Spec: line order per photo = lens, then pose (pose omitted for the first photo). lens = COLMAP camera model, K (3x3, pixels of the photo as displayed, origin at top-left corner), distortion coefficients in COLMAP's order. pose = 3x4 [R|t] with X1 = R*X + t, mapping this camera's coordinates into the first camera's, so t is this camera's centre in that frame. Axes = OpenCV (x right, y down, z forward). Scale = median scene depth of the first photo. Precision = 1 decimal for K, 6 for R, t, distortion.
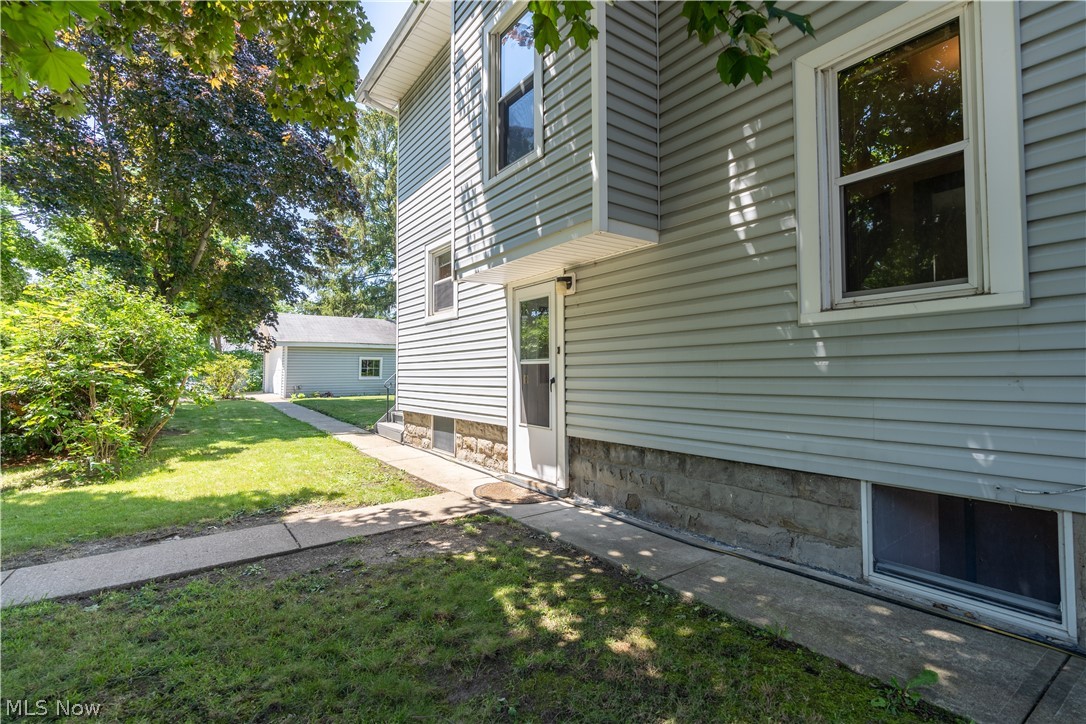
lens RADIAL K [[492.7, 0, 542.2], [0, 492.7, 359.6], [0, 0, 1]] dist [-0.004322, 0.001256]
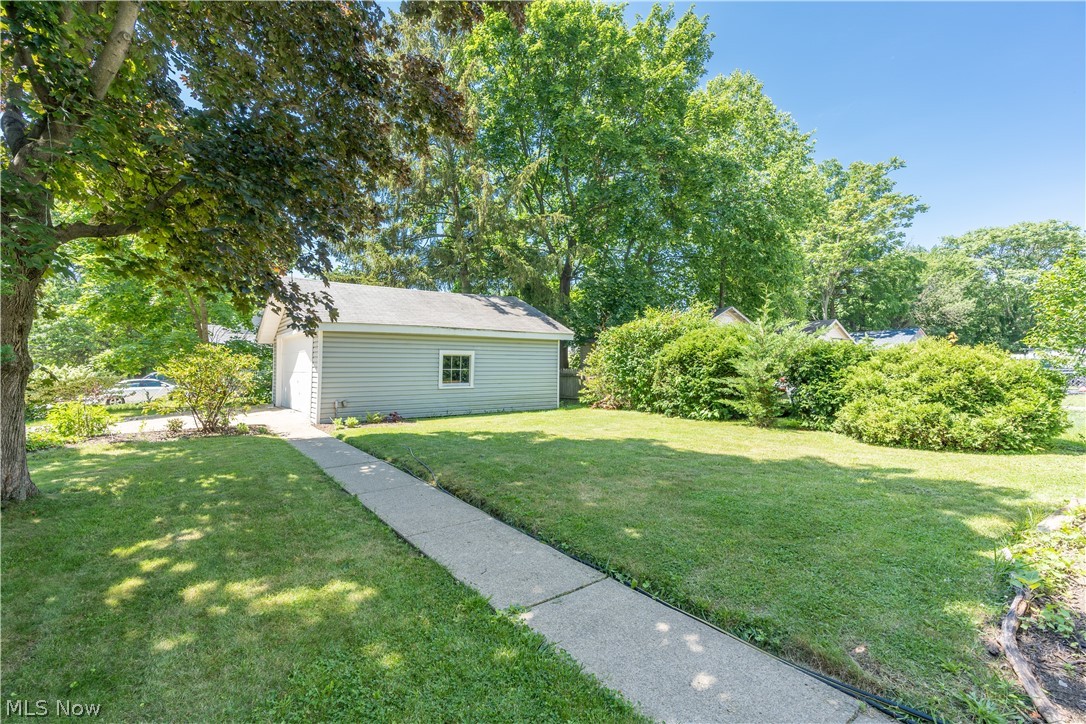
lens RADIAL K [[492.7, 0, 542.2], [0, 492.7, 359.6], [0, 0, 1]] dist [-0.004322, 0.001256]
pose [[0.999987, 0.002812, 0.004140, -0.268617], [-0.002847, 0.999960, 0.008510, -0.000002], [-0.004116, -0.008522, 0.999955, 0.436204]]
